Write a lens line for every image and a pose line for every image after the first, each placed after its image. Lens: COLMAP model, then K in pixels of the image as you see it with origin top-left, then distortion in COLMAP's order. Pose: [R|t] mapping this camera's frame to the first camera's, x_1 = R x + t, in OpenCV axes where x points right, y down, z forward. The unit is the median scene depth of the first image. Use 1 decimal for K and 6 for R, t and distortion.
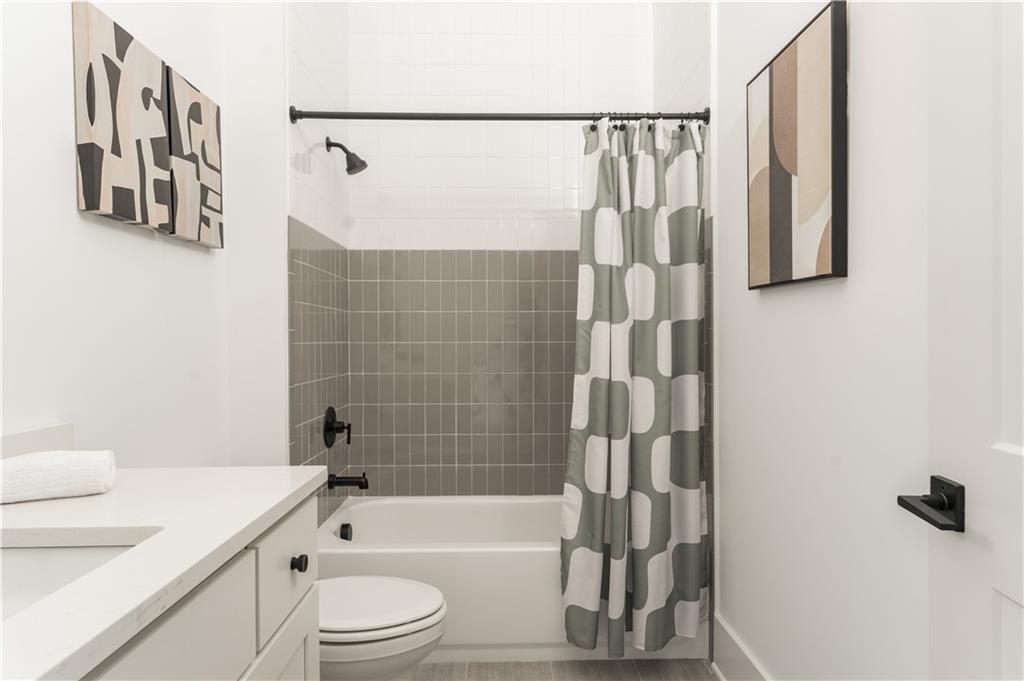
lens RADIAL K [[597.3, 0, 513.3], [0, 597.3, 344.8], [0, 0, 1]] dist [0.001849, -0.003510]
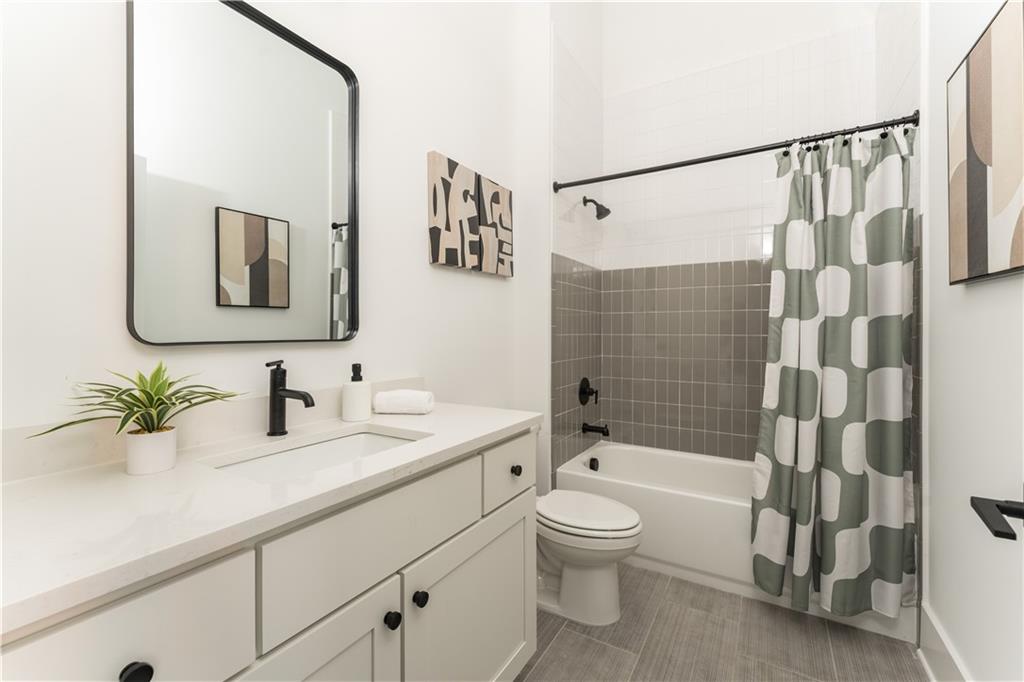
lens RADIAL K [[429.8, 0, 512.0], [0, 429.8, 333.3], [0, 0, 1]] dist [-0.000731, 0.000101]
pose [[0.845201, 0.006328, -0.534412, 0.135091], [-0.009024, 0.999956, -0.002430, -0.002510], [0.534373, 0.006877, 0.845221, -0.000219]]
